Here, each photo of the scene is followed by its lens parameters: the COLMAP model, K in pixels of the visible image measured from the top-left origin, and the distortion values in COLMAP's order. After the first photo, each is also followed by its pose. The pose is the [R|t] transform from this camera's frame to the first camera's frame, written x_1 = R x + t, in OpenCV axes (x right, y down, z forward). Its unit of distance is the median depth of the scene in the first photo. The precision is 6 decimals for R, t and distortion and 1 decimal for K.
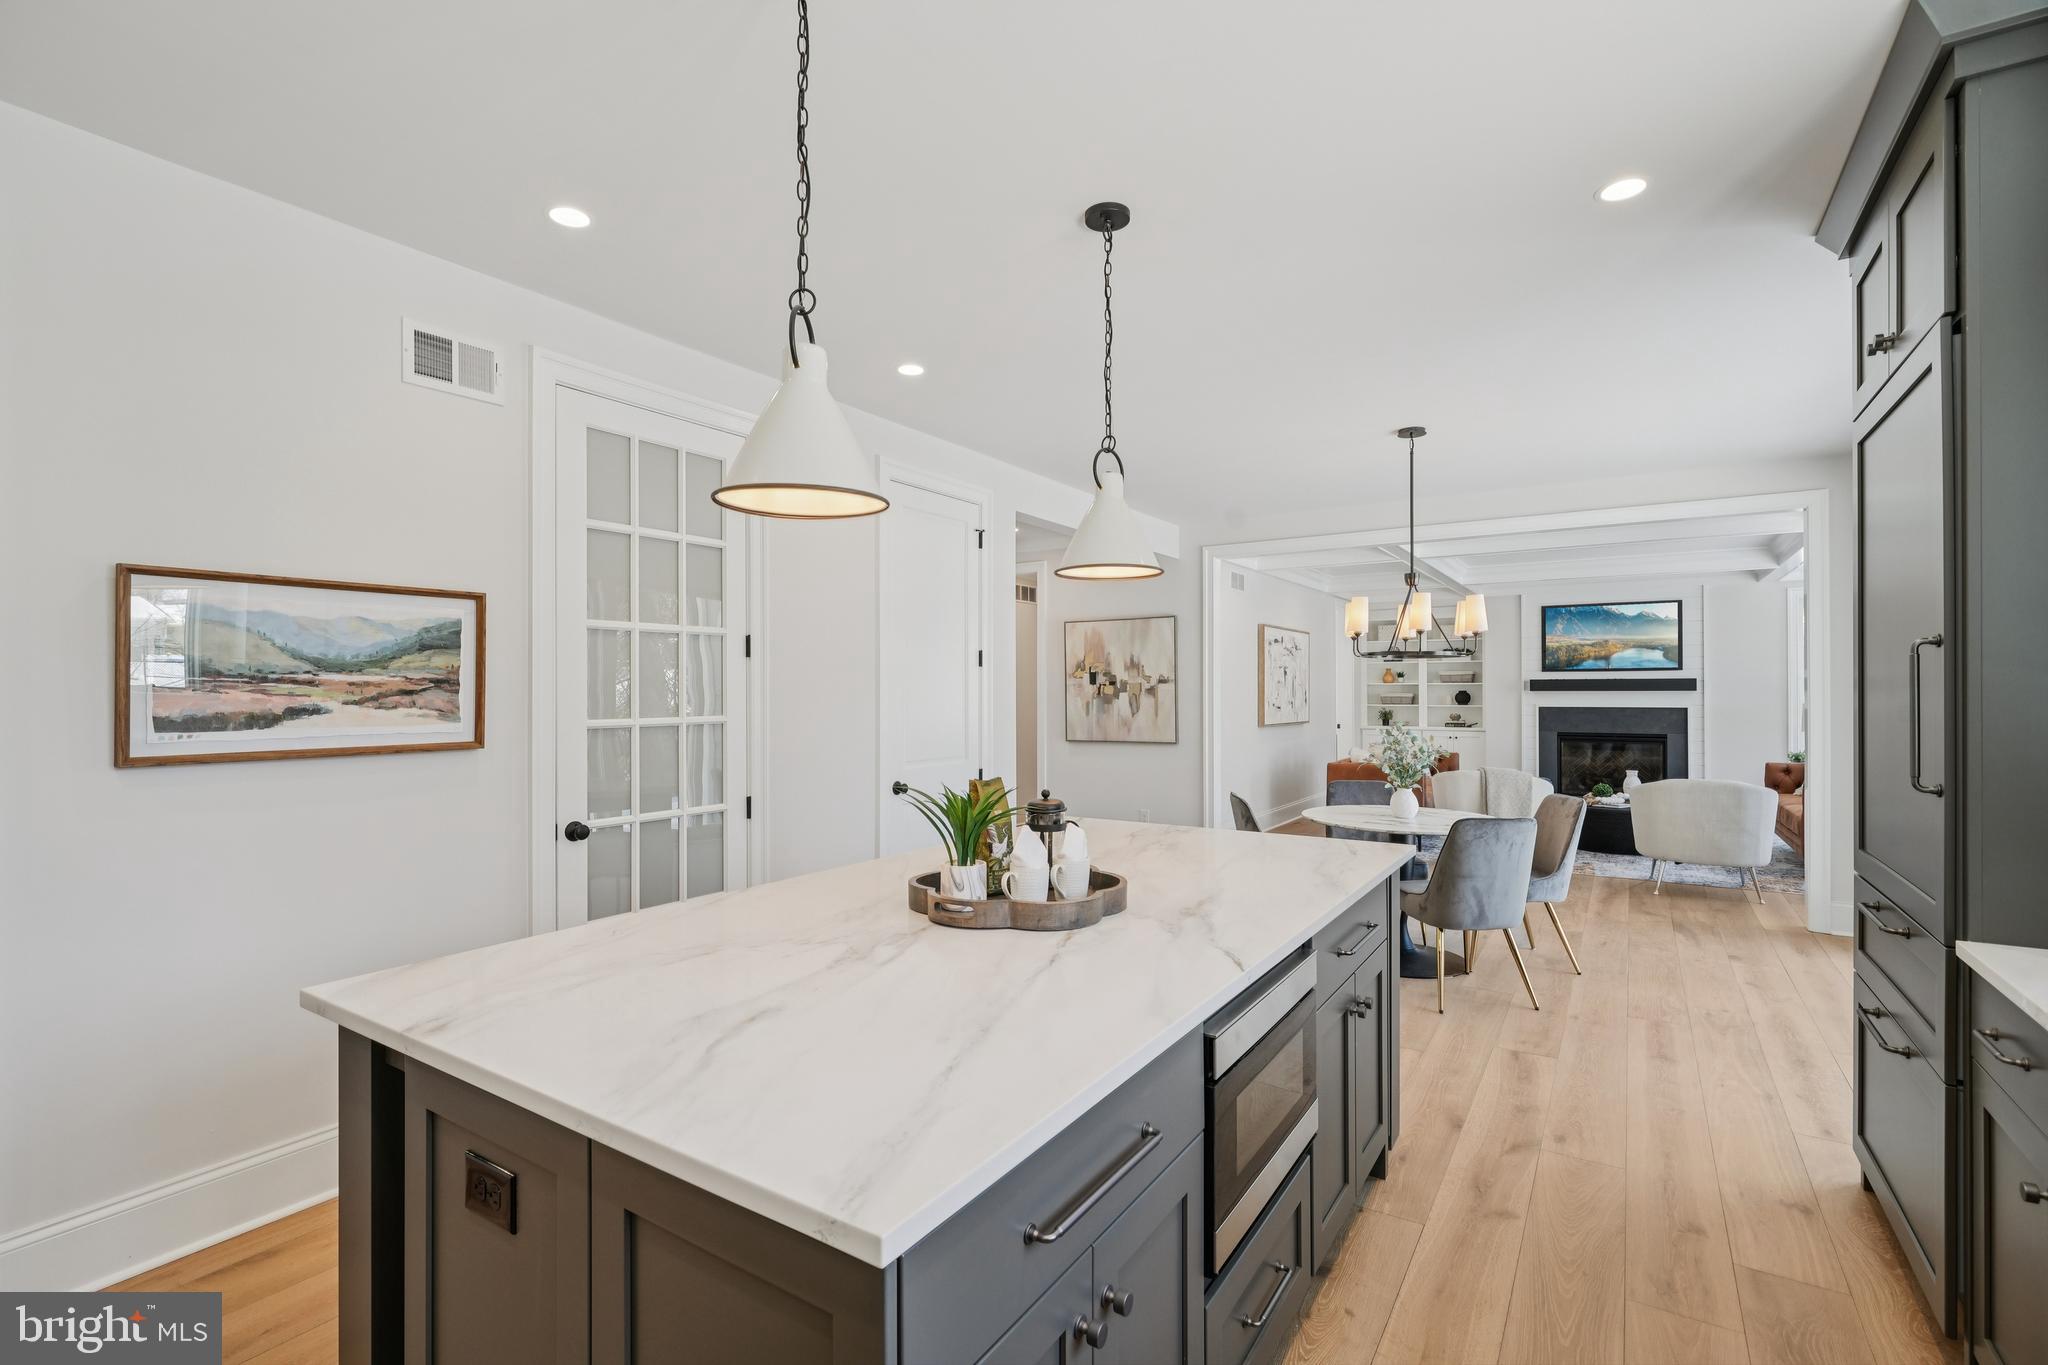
lens RADIAL K [[932.8, 0, 1016.9], [0, 932.8, 687.7], [0, 0, 1]] dist [0.000034, 0.000147]
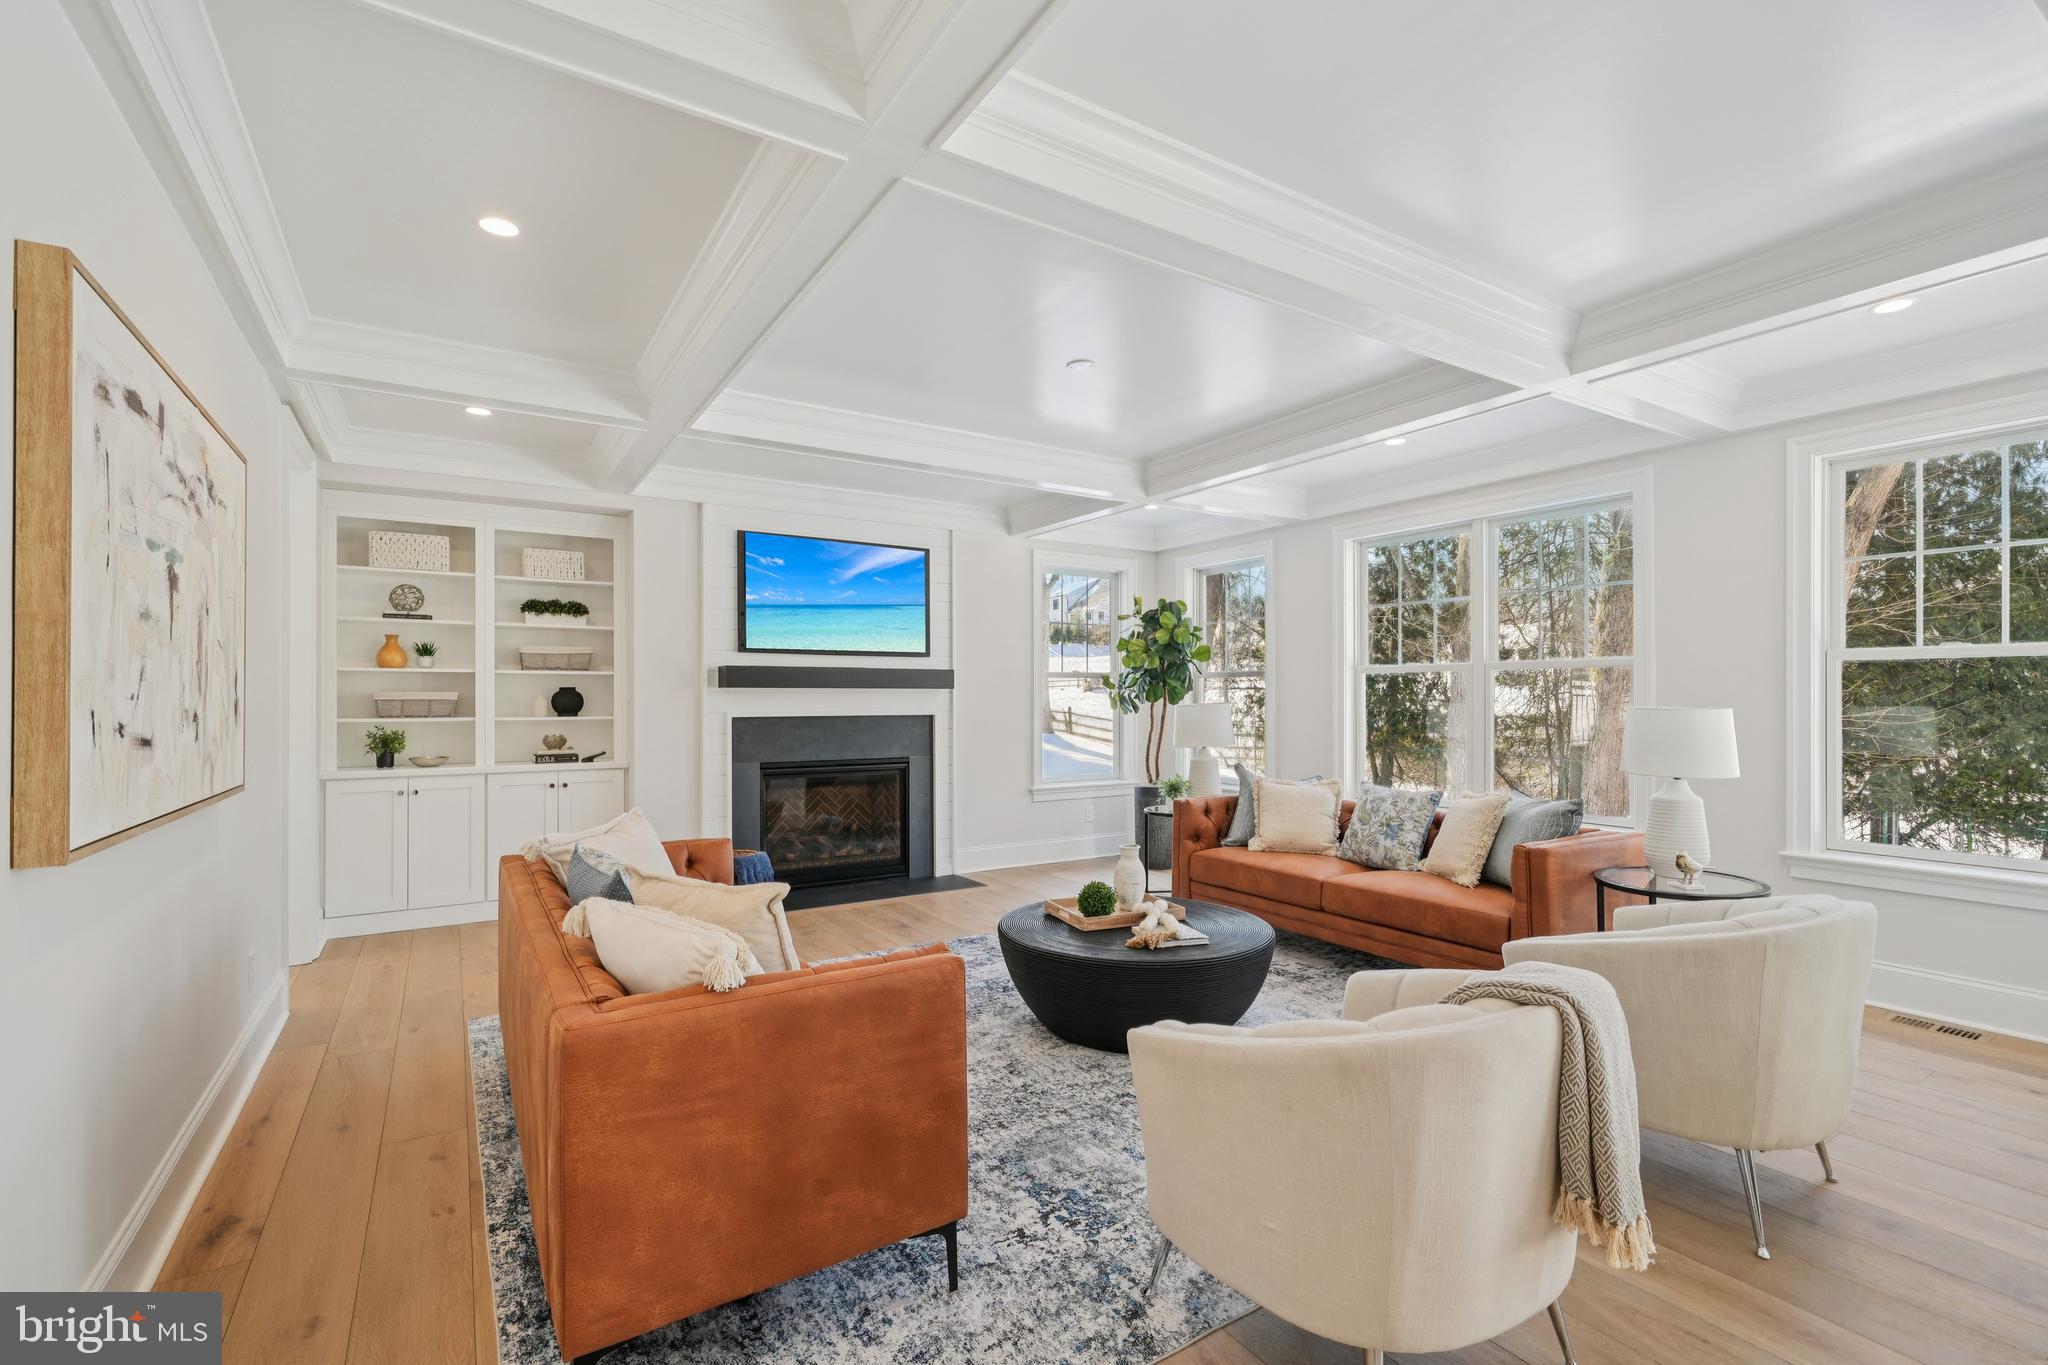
lens RADIAL K [[908.3, 0, 1022.4], [0, 908.3, 696.6], [0, 0, 1]] dist [0.000803, 0.000162]
pose [[0.411252, 0.004358, 0.911511, 0.468679], [-0.002816, 0.999990, -0.003510, 0.030179], [-0.911517, -0.001123, 0.411260, 1.941182]]
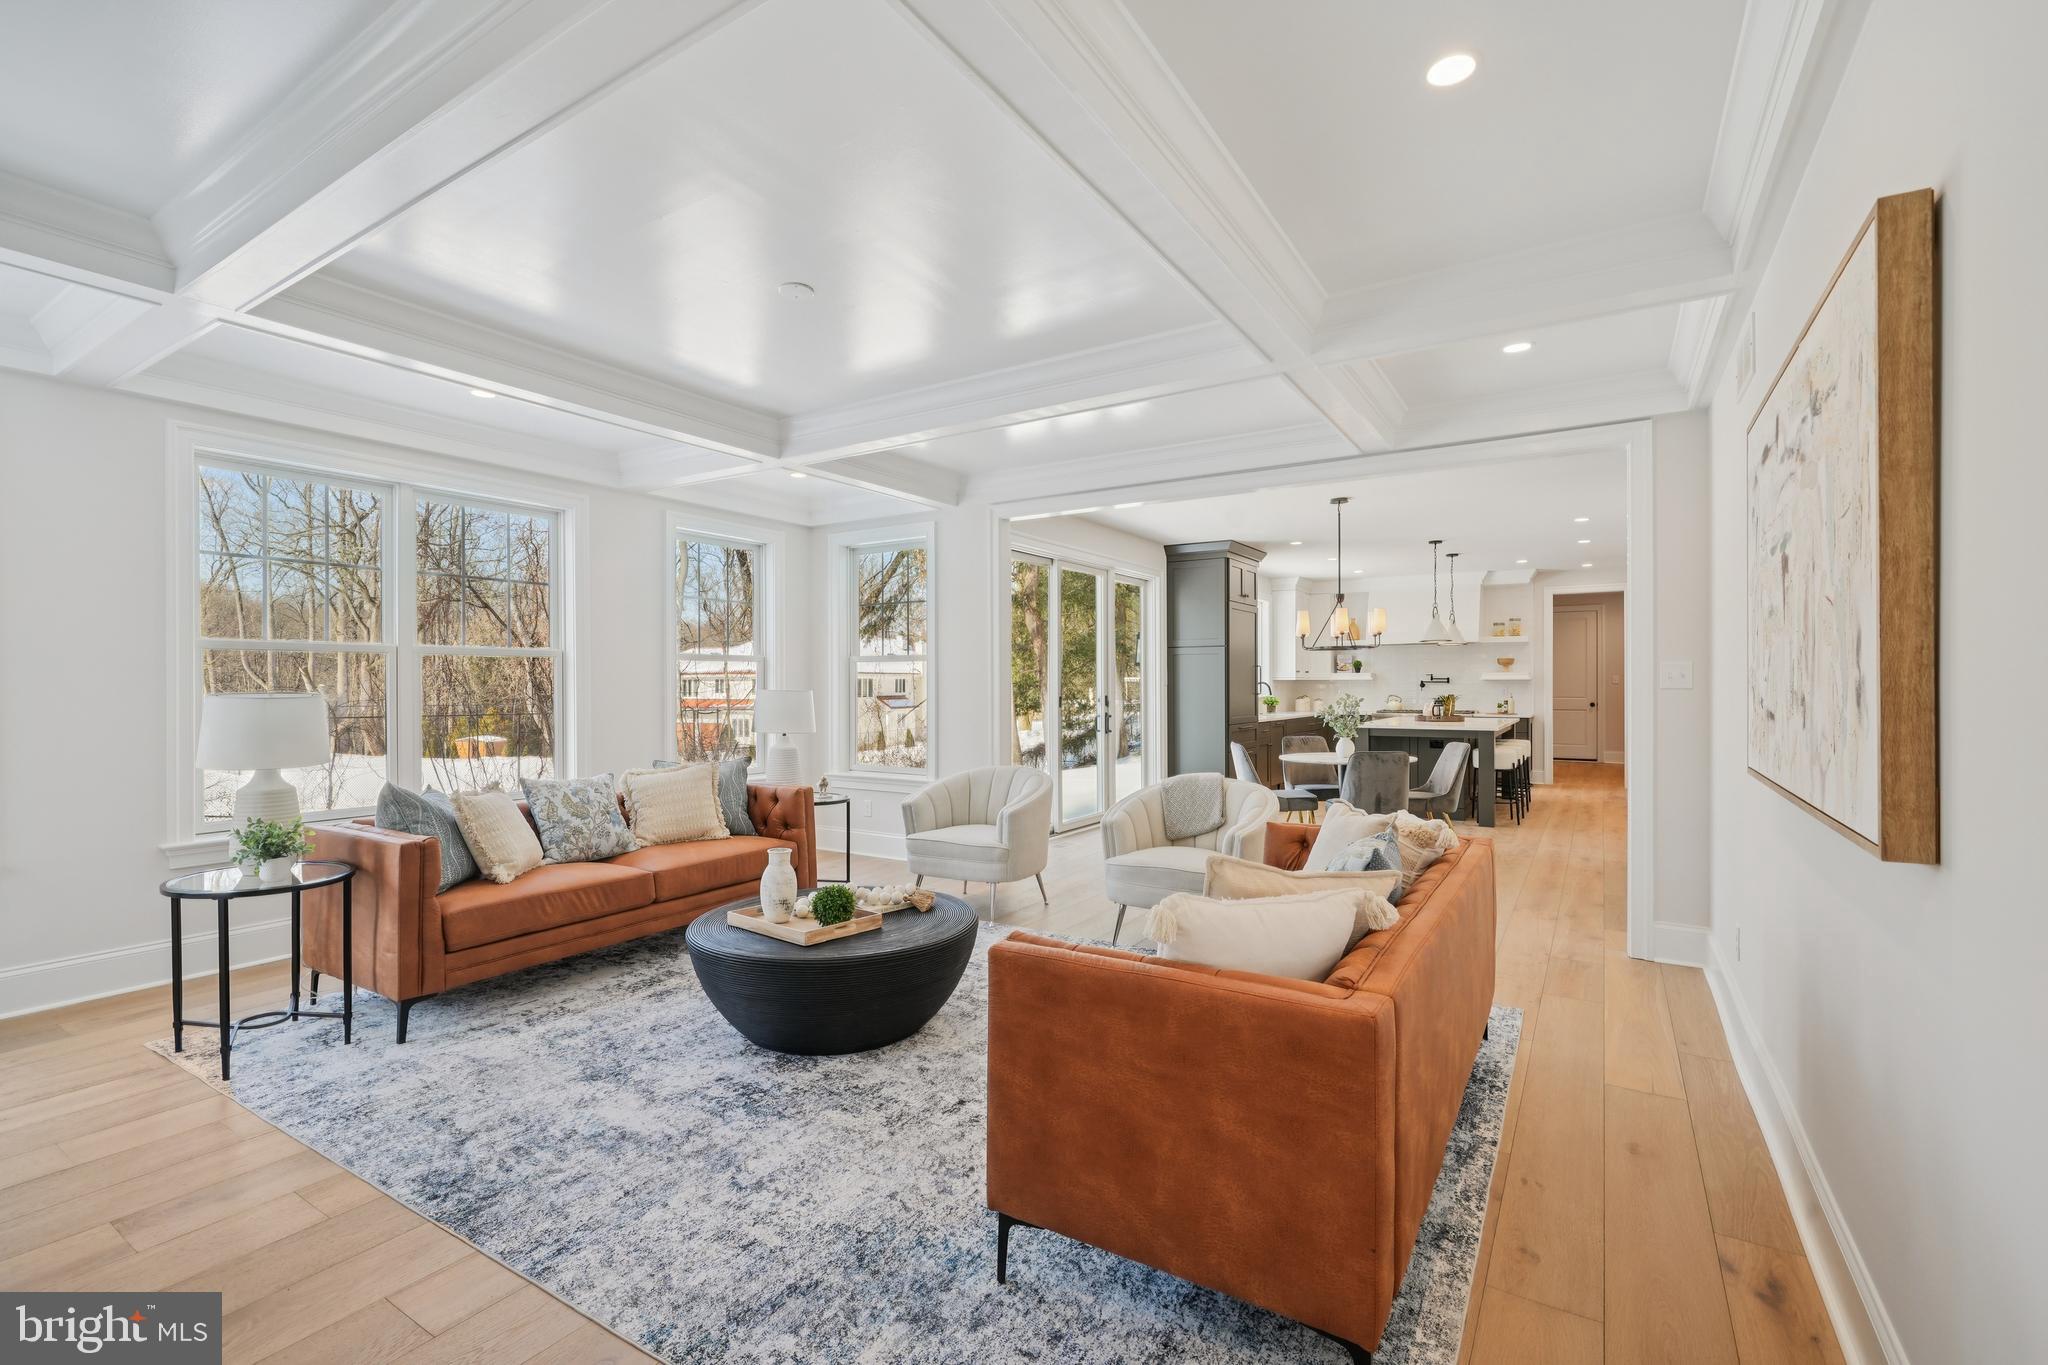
lens RADIAL K [[906.5, 0, 1024.0], [0, 906.5, 682.5], [0, 0, 1]] dist [0.002340, 0.000443]
pose [[-0.999857, 0.004711, -0.016264, 1.251825], [0.004786, 0.999978, -0.004569, 0.032703], [0.016242, -0.004646, -0.999857, 3.211041]]
